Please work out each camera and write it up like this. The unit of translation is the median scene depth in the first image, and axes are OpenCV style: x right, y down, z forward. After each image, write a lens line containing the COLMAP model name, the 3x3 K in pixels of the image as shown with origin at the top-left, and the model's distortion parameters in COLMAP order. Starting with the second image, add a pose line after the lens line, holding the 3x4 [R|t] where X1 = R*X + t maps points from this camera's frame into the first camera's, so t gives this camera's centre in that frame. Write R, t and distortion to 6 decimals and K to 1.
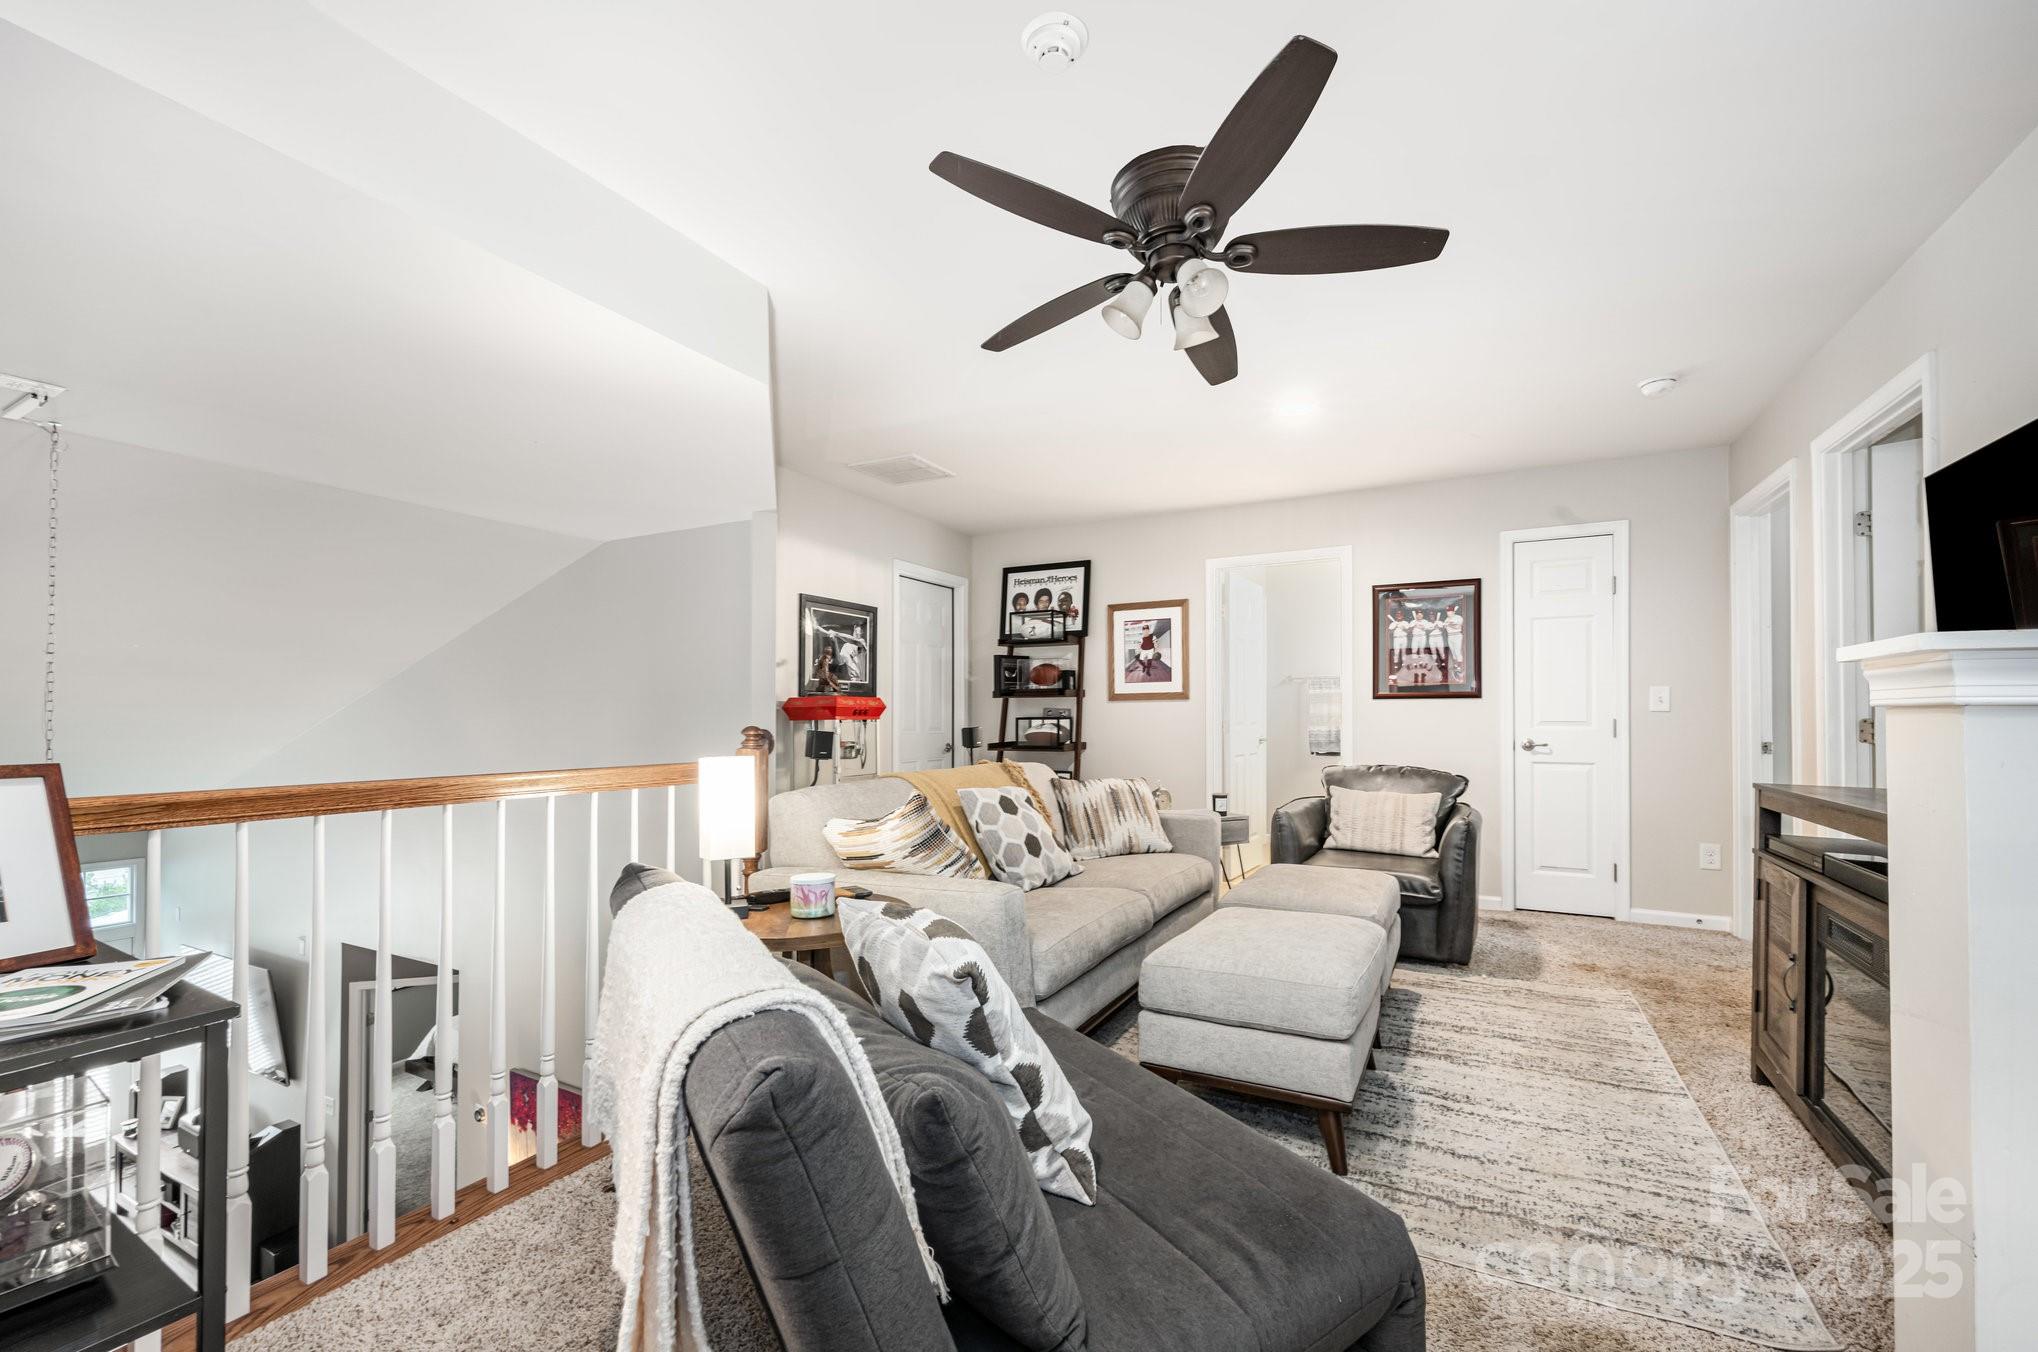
lens RADIAL K [[851.2, 0, 1028.0], [0, 851.2, 706.3], [0, 0, 1]] dist [-0.001488, -0.000405]
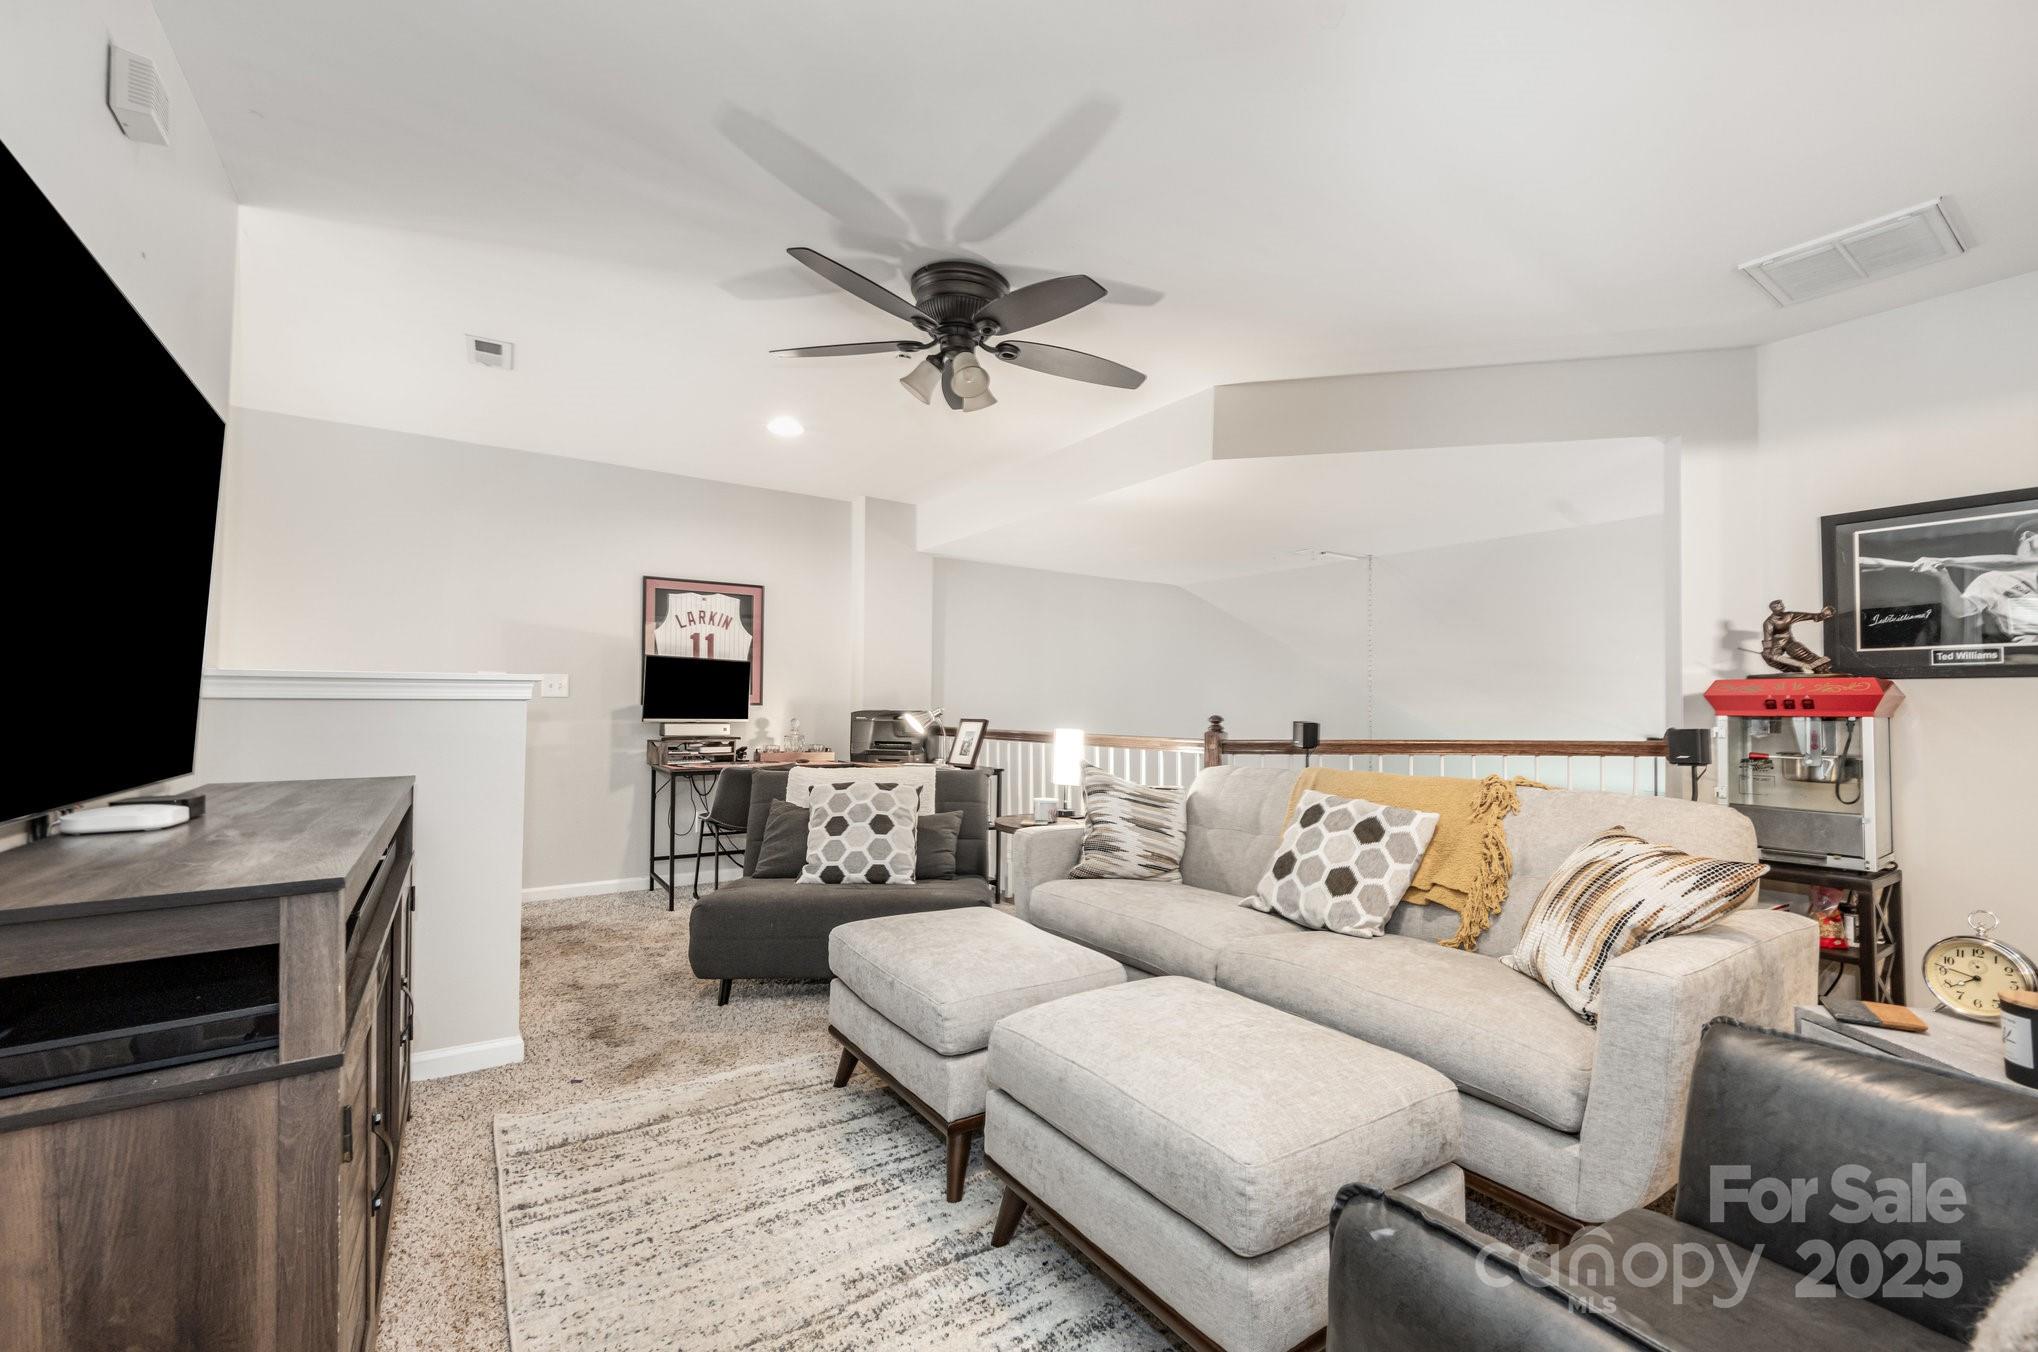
lens RADIAL K [[851.2, 0, 1028.0], [0, 851.2, 706.3], [0, 0, 1]] dist [-0.001488, -0.000405]
pose [[-0.476384, -0.006031, -0.879217, 1.282716], [0.003148, 0.999958, -0.008564, 0.024095], [0.879232, -0.006847, -0.476345, 1.787724]]
